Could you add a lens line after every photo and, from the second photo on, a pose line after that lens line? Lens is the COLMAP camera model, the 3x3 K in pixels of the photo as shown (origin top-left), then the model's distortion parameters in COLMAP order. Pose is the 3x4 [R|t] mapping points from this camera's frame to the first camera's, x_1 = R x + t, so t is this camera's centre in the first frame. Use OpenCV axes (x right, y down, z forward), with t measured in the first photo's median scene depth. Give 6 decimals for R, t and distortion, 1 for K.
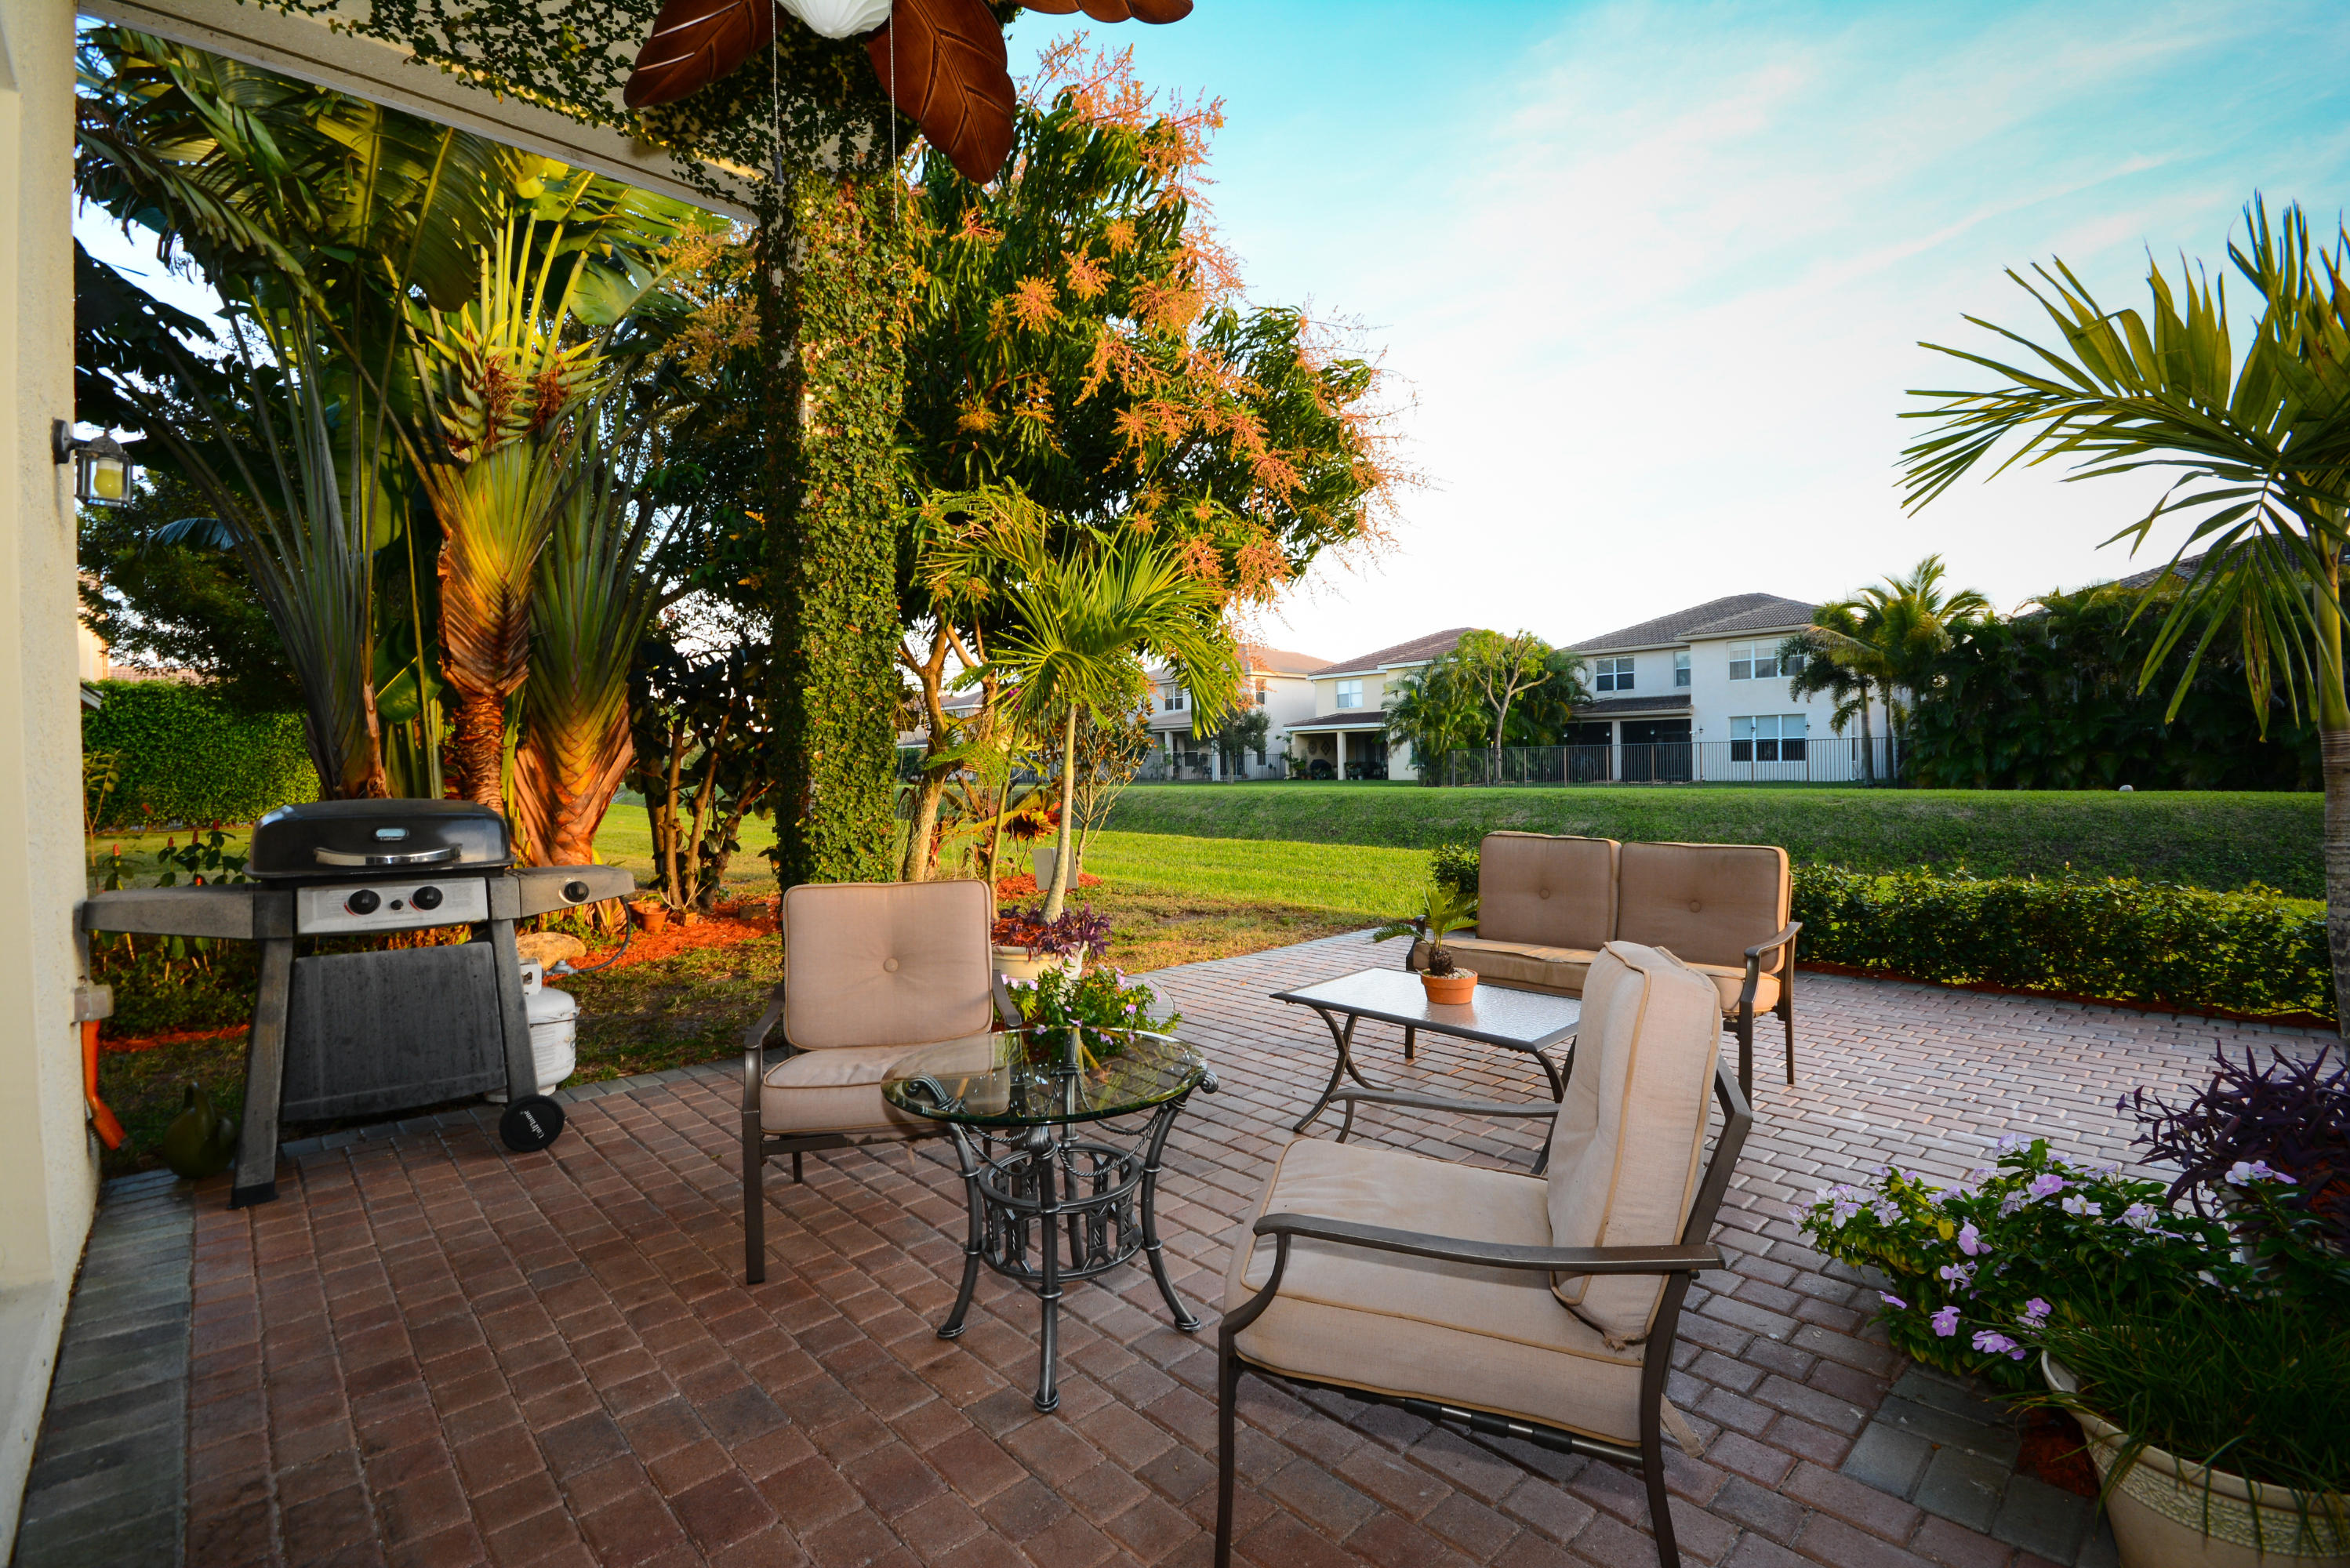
lens RADIAL K [[1030.9, 0, 1168.8], [0, 1030.9, 781.5], [0, 0, 1]] dist [-0.002126, -0.000771]
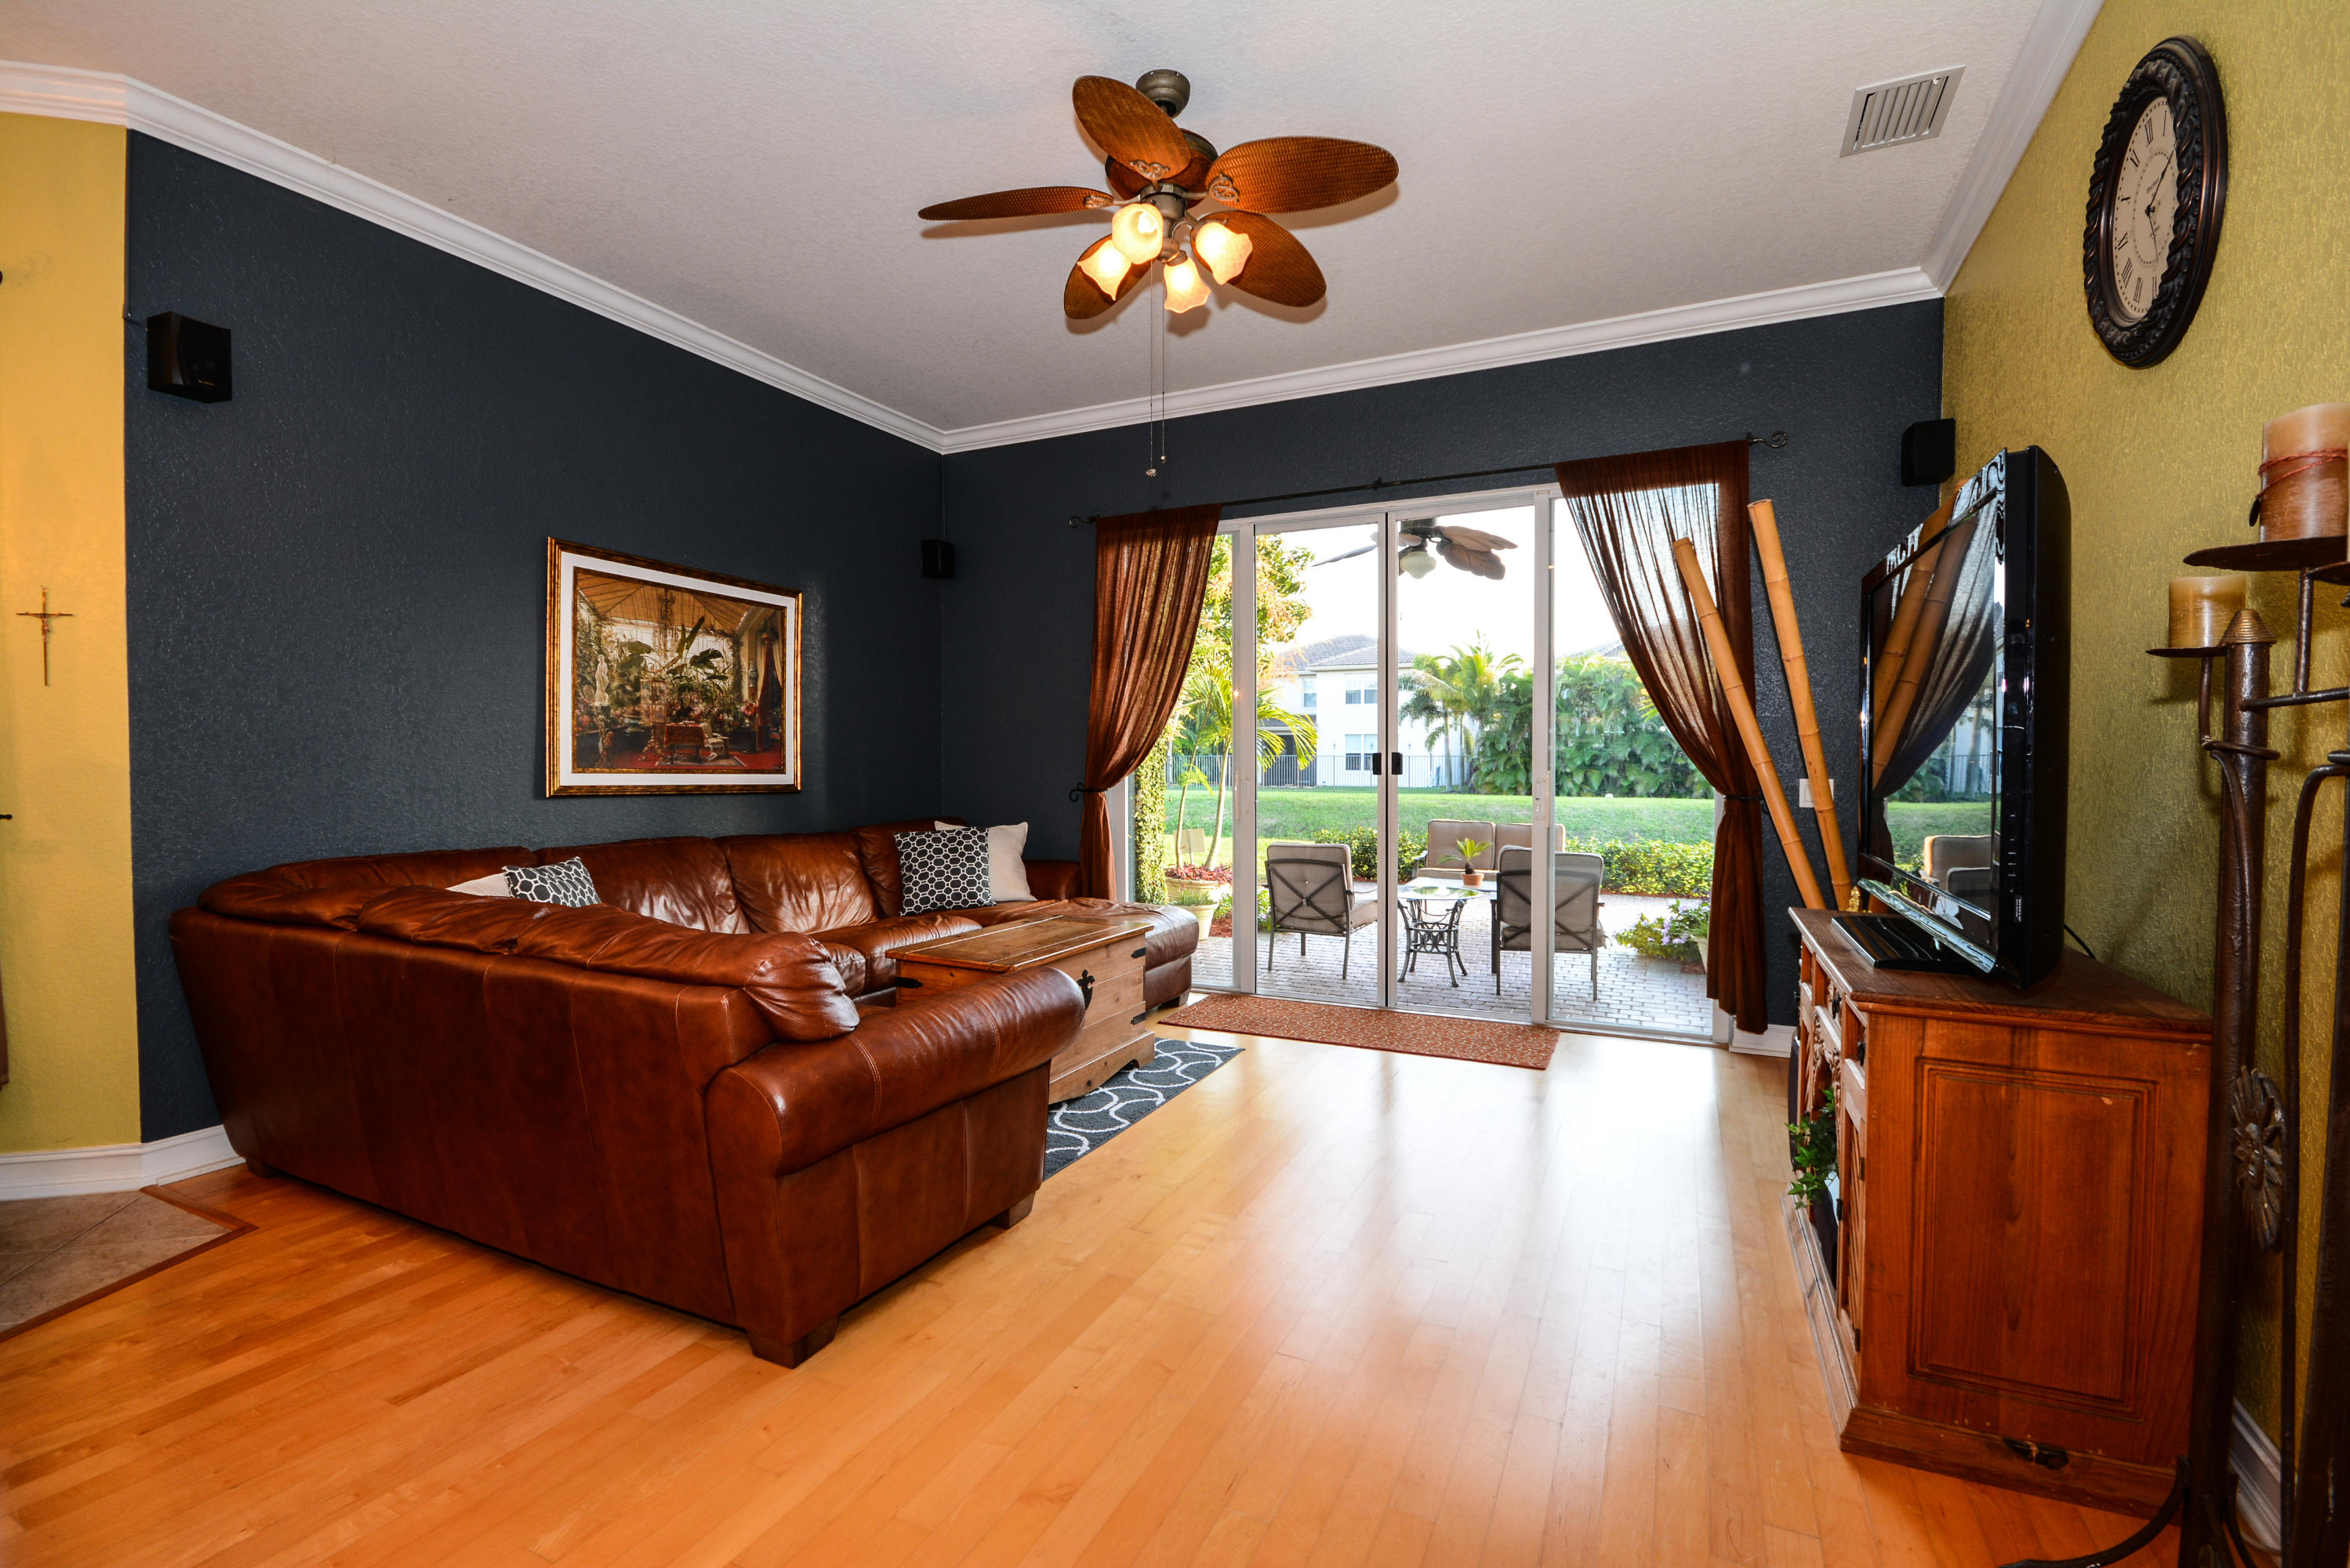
lens RADIAL K [[1030.9, 0, 1177.3], [0, 1030.9, 782.6], [0, 0, 1]] dist [-0.002126, -0.000771]
pose [[0.931204, 0.007127, 0.364428, -0.131922], [-0.007773, 0.999970, 0.000305, -0.005423], [-0.364415, -0.003116, 0.931231, -0.111607]]
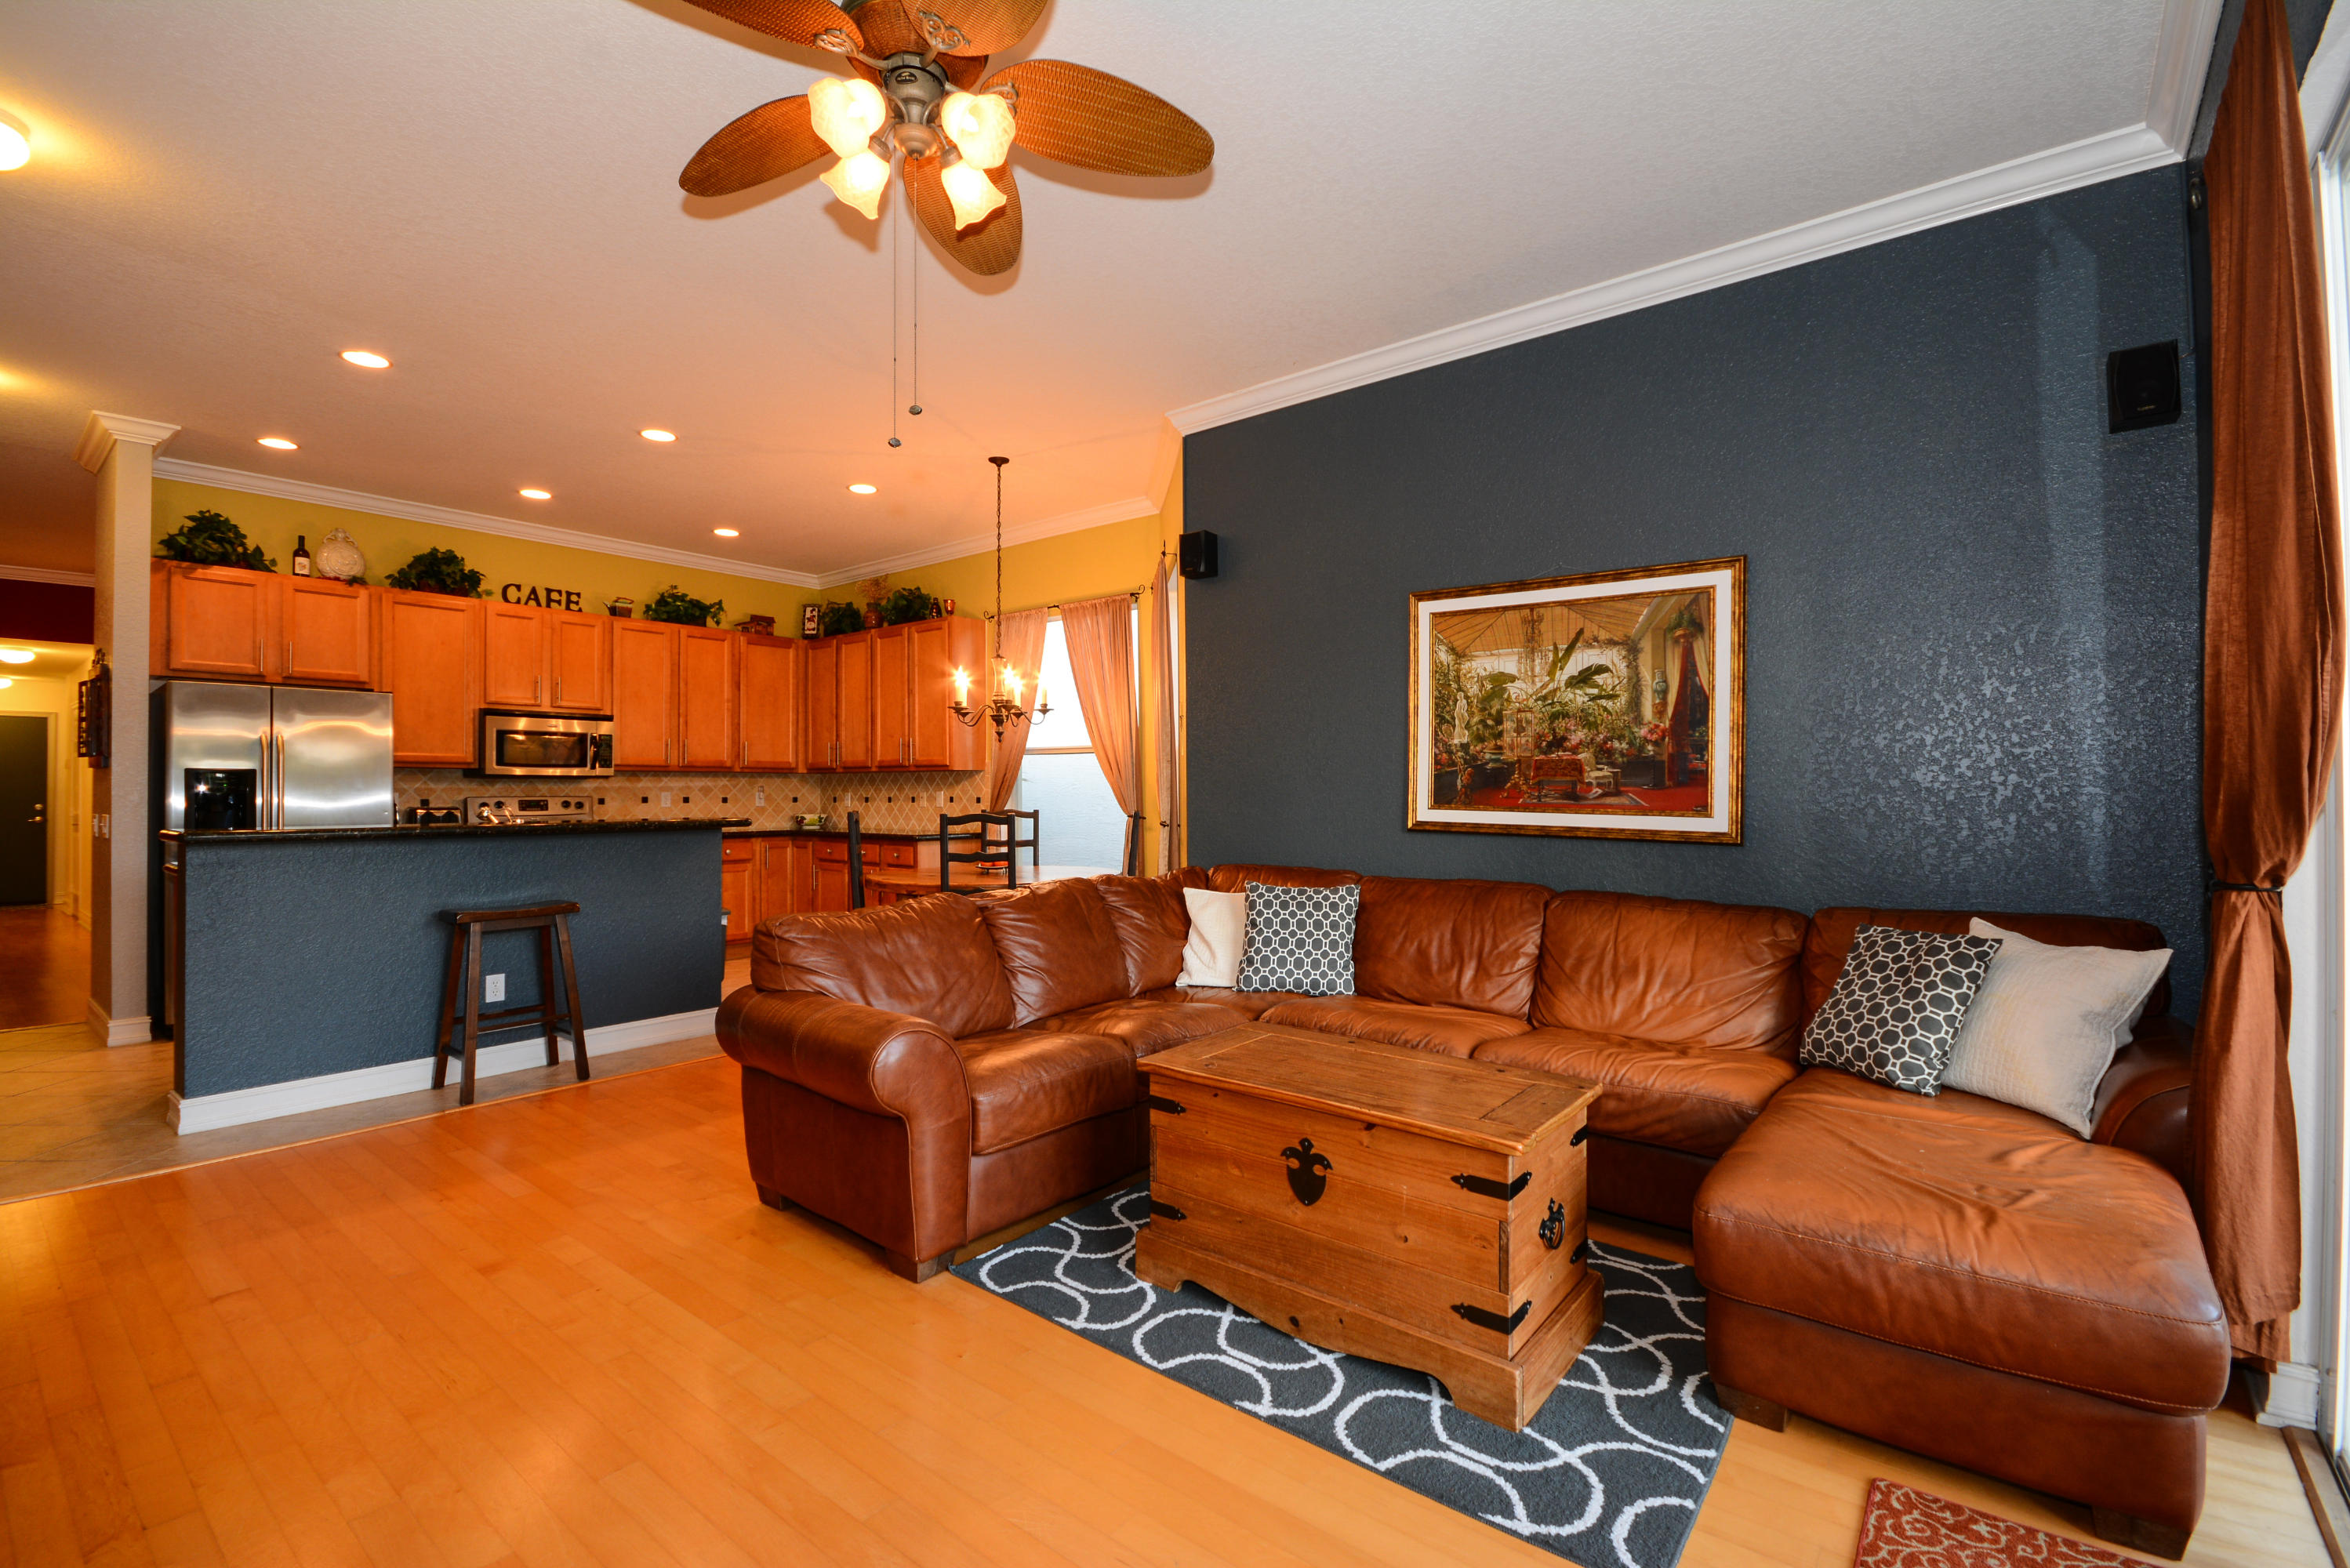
lens RADIAL K [[1030.9, 0, 1178.6], [0, 1030.9, 783.5], [0, 0, 1]] dist [-0.002126, -0.000771]
pose [[0.152107, 0.006709, -0.988341, 0.147568], [-0.023205, 0.999726, 0.003215, -0.014997], [0.988092, 0.022446, 0.152221, 0.138690]]
